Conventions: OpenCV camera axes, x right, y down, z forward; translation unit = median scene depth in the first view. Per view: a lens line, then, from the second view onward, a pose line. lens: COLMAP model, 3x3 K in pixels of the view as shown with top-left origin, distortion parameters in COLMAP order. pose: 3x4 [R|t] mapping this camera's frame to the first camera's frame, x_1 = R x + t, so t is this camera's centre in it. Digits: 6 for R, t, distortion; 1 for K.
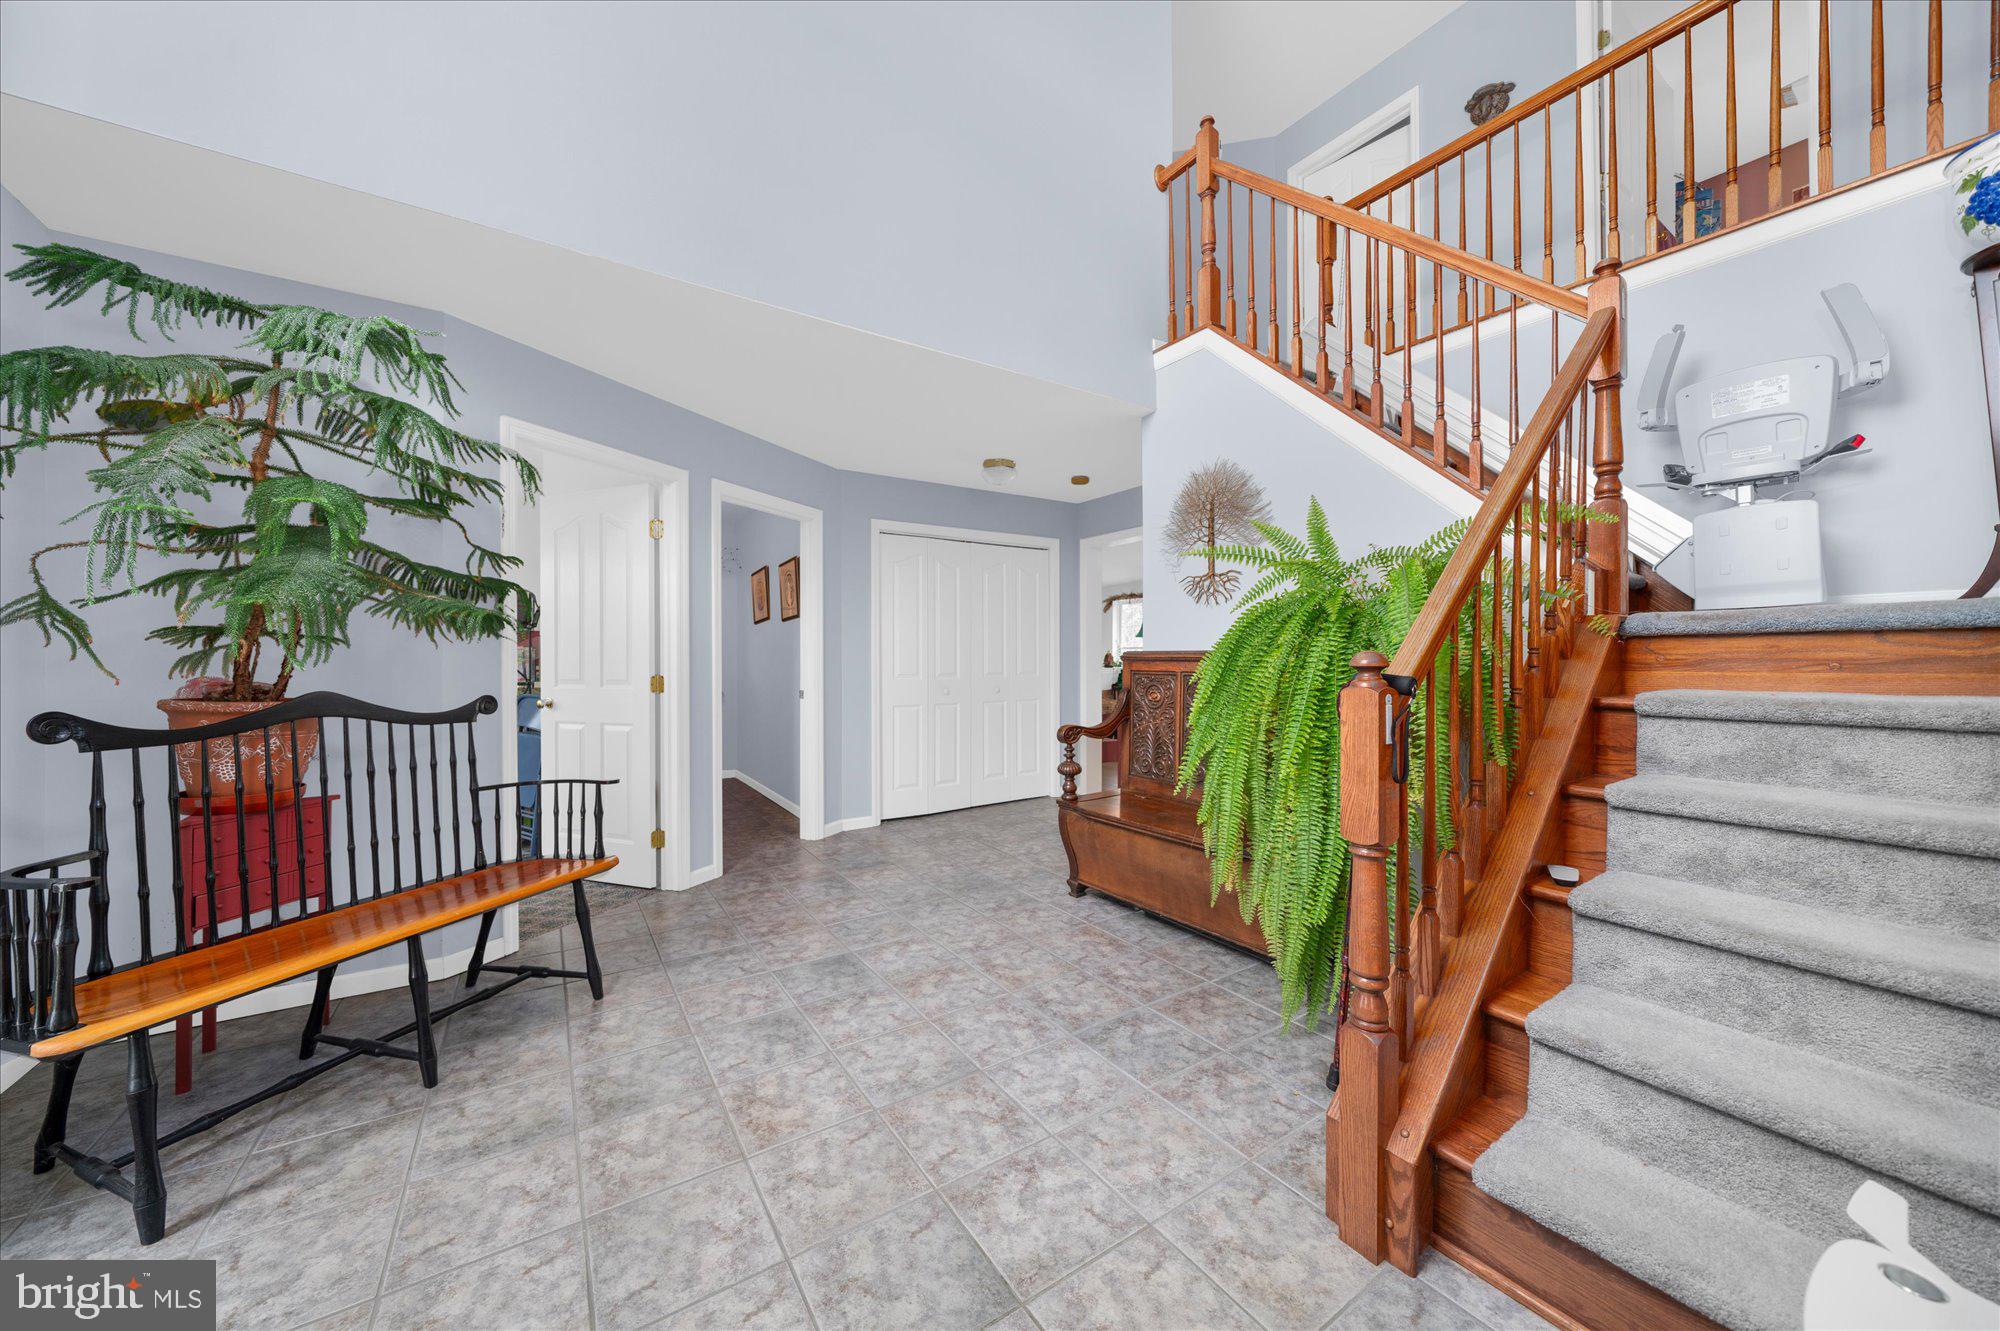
lens RADIAL K [[720.3, 0, 996.8], [0, 720.3, 664.0], [0, 0, 1]] dist [-0.000558, 0.000088]
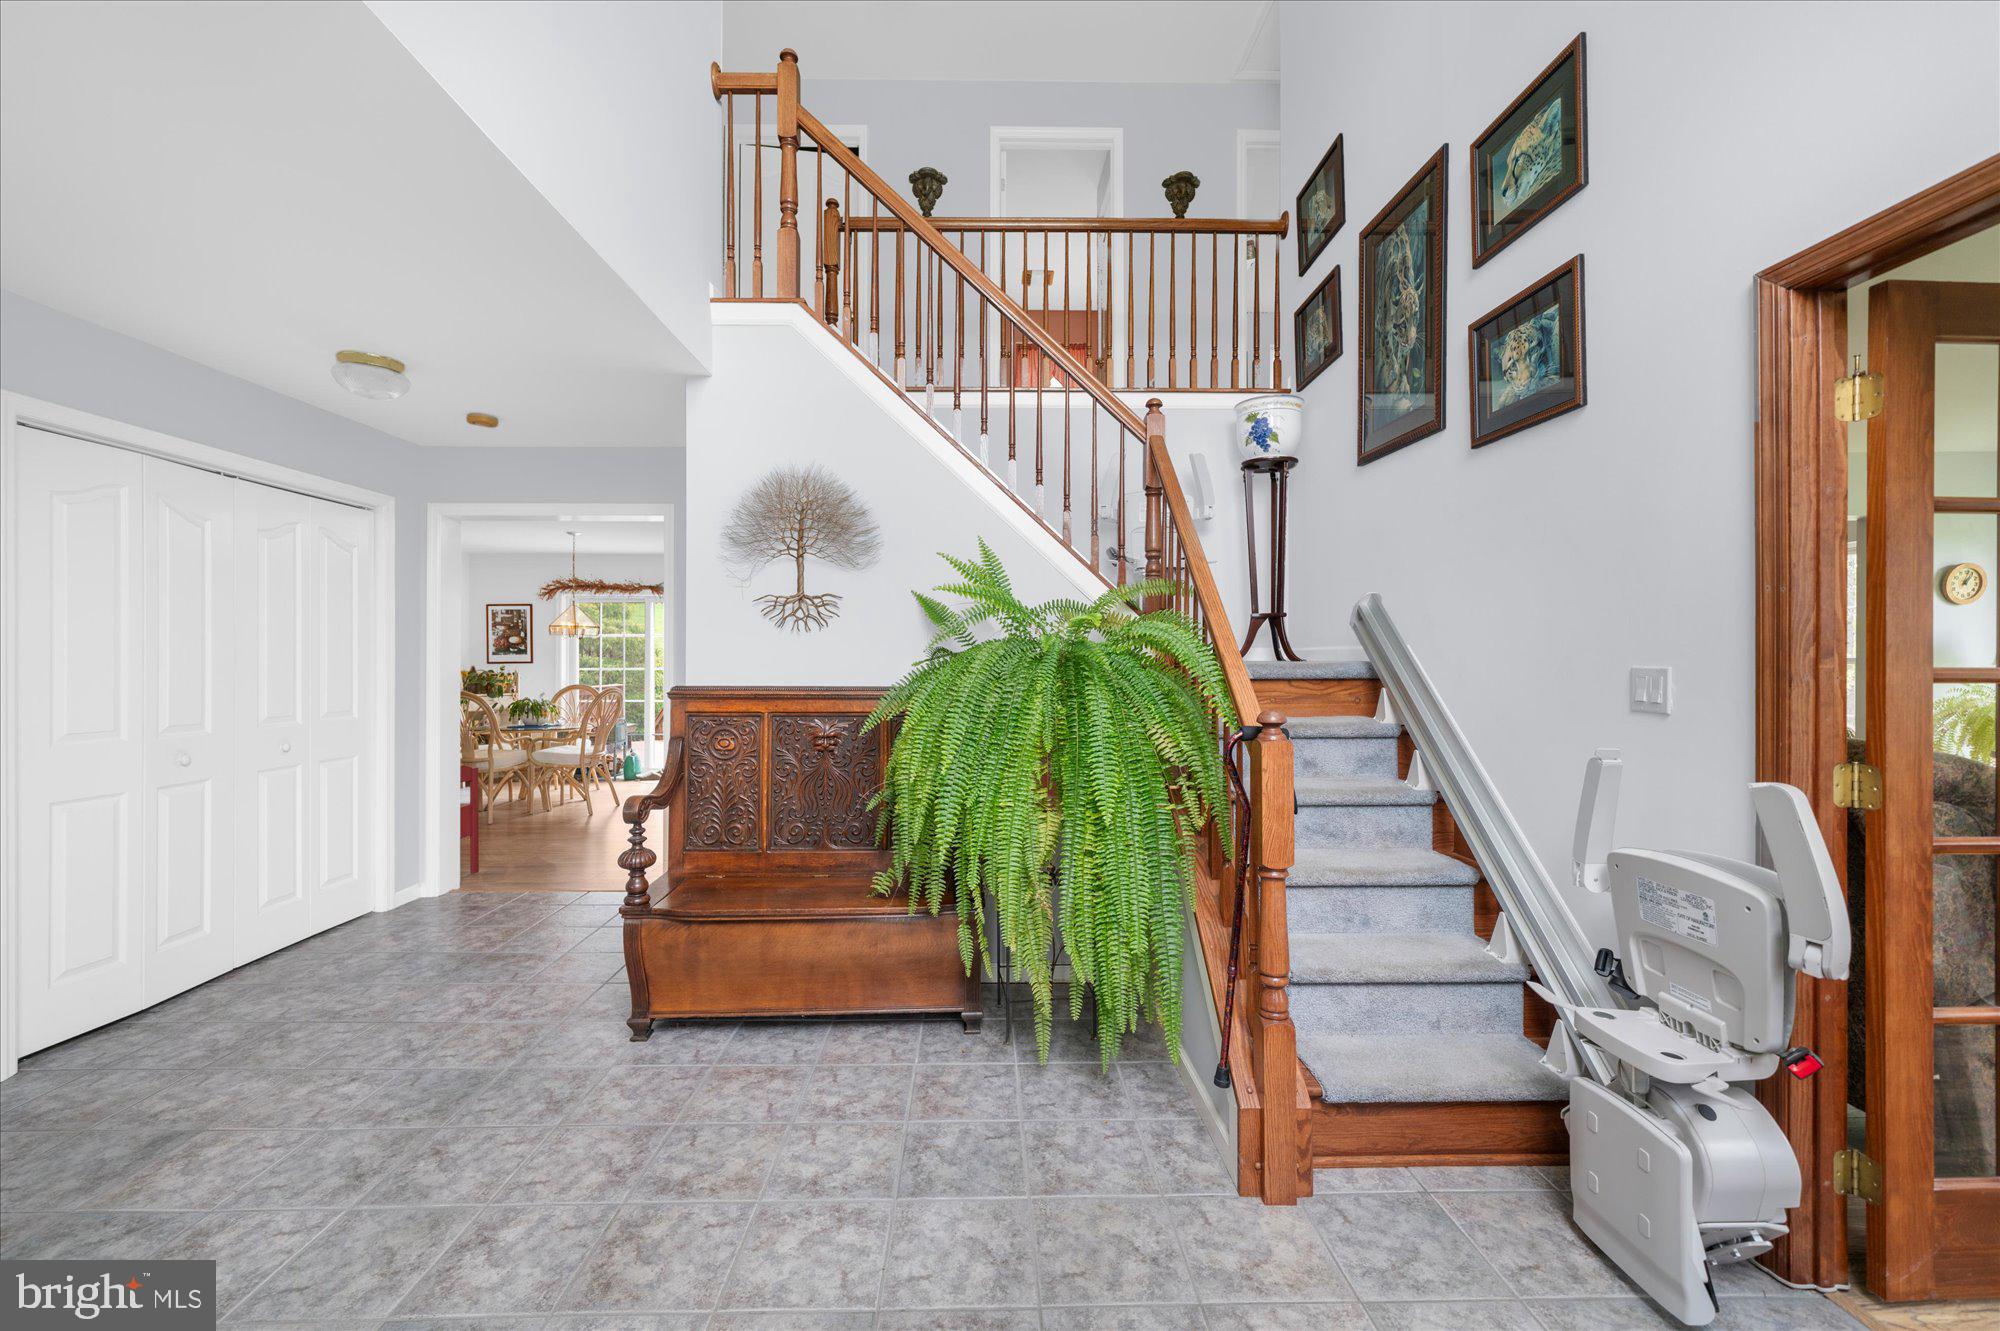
lens RADIAL K [[816.0, 0, 995.8], [0, 816.0, 662.0], [0, 0, 1]] dist [0.001311, 0.000163]
pose [[0.518877, -0.002292, 0.854846, -0.406749], [0.003410, 0.999994, 0.000611, -0.046348], [-0.854842, 0.002598, 0.518881, 0.302780]]
